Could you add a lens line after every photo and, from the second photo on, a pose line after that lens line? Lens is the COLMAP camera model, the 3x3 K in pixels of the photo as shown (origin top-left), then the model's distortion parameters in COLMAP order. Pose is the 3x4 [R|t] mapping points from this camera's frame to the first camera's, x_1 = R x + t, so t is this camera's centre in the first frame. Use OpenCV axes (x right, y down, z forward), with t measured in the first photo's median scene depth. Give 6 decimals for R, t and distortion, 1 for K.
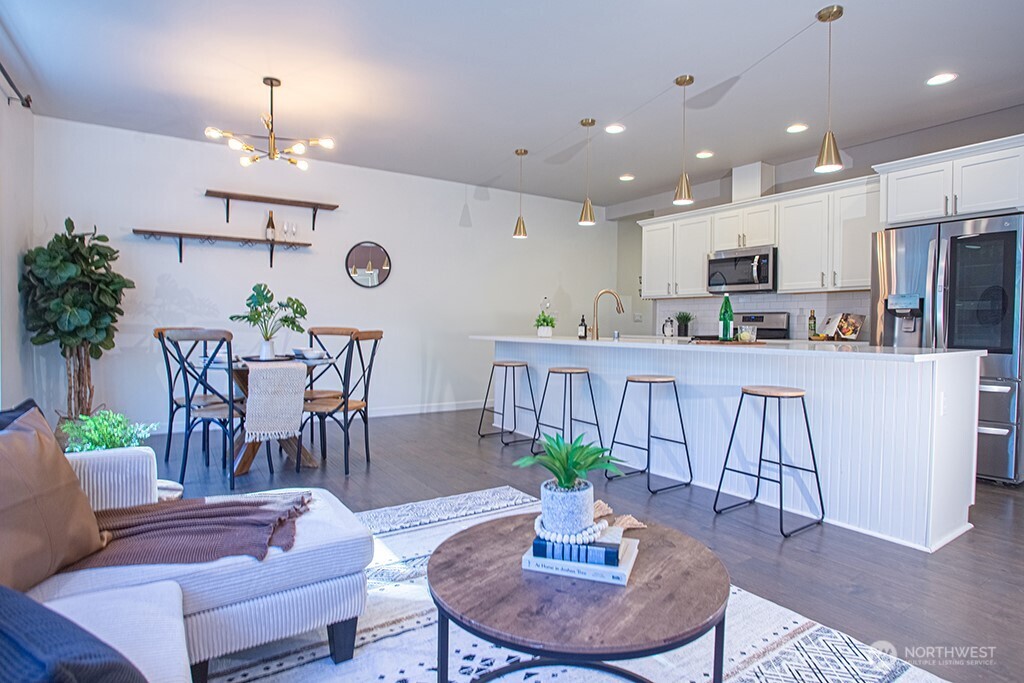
lens RADIAL K [[572.9, 0, 514.7], [0, 572.9, 328.6], [0, 0, 1]] dist [-0.069865, 0.035406]
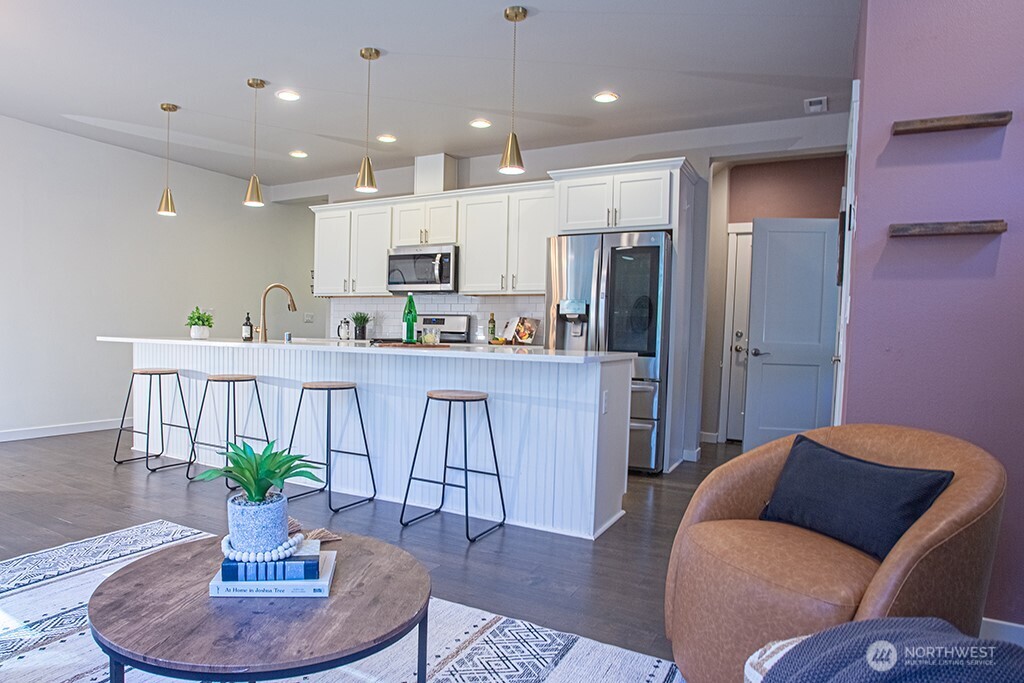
lens RADIAL K [[572.9, 0, 514.7], [0, 572.9, 328.6], [0, 0, 1]] dist [-0.069865, 0.035406]
pose [[0.885038, 0.003660, 0.465504, 0.079360], [-0.010987, 0.999855, 0.013029, -0.015257], [-0.465388, -0.016646, 0.884950, 0.082197]]
